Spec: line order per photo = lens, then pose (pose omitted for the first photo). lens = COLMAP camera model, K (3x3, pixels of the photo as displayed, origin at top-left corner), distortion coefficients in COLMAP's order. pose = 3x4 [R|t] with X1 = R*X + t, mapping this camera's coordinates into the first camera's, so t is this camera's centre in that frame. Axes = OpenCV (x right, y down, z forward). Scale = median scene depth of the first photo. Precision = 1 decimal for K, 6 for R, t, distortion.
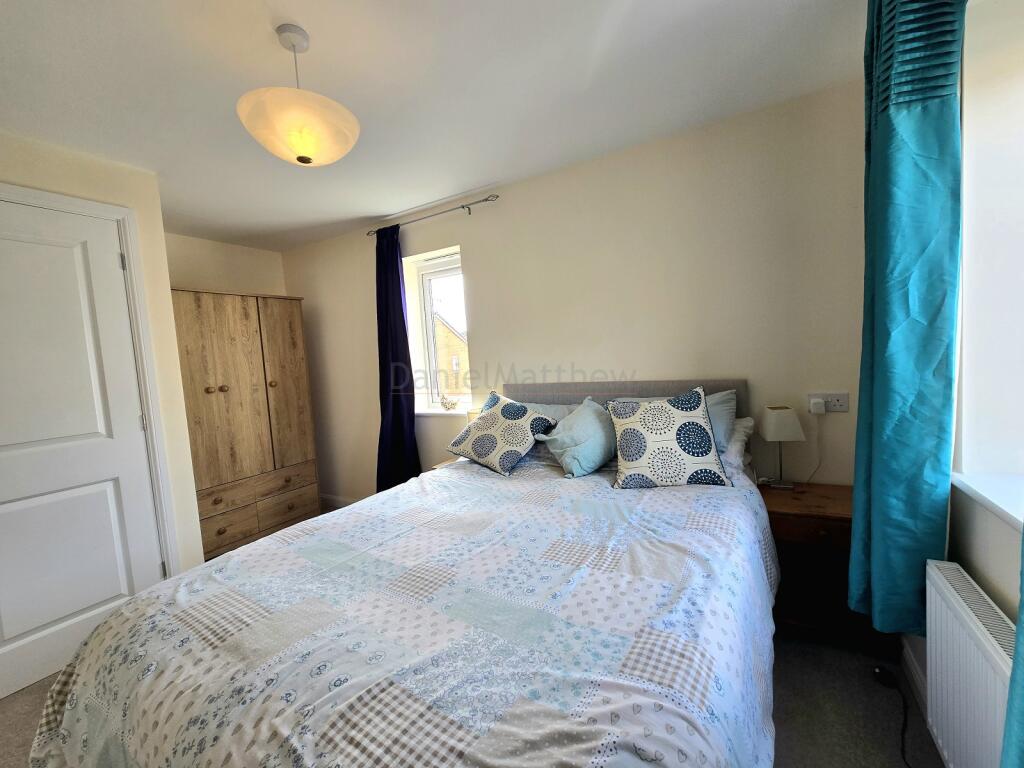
lens RADIAL K [[413.5, 0, 517.8], [0, 413.5, 385.0], [0, 0, 1]] dist [-0.008595, 0.000018]
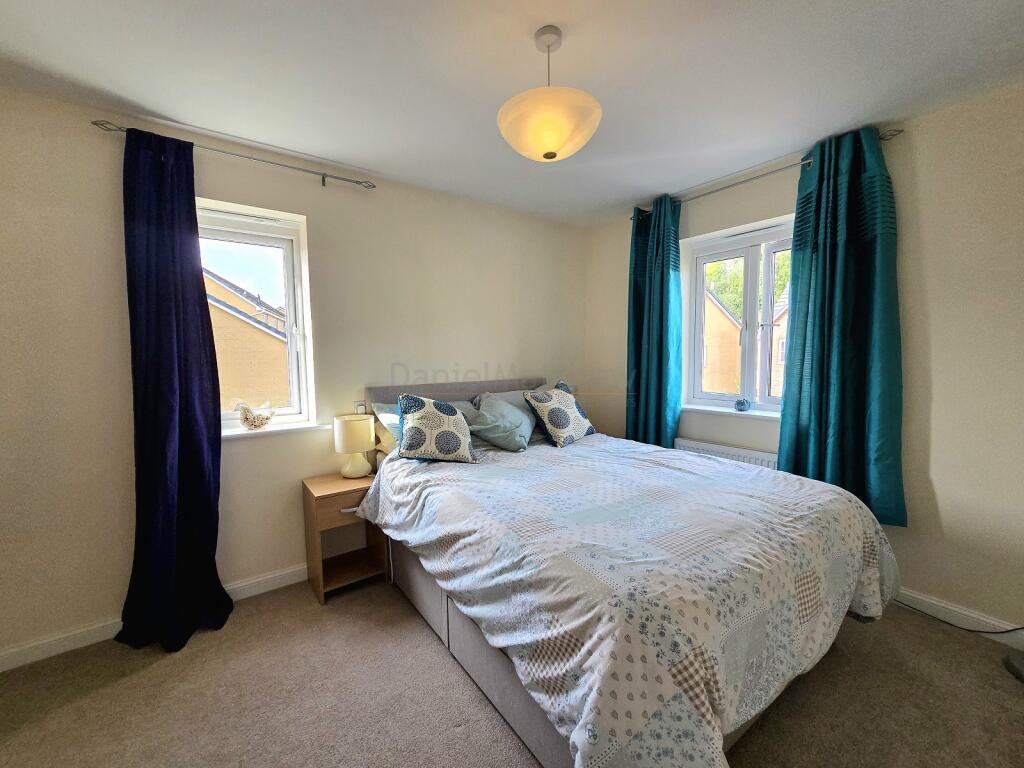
lens RADIAL K [[413.5, 0, 517.8], [0, 413.5, 385.0], [0, 0, 1]] dist [-0.008595, 0.000018]
pose [[0.406608, -0.011215, 0.913534, -0.941667], [0.049117, 0.998747, -0.009601, 0.023945], [-0.912282, 0.048774, 0.406649, 0.414733]]
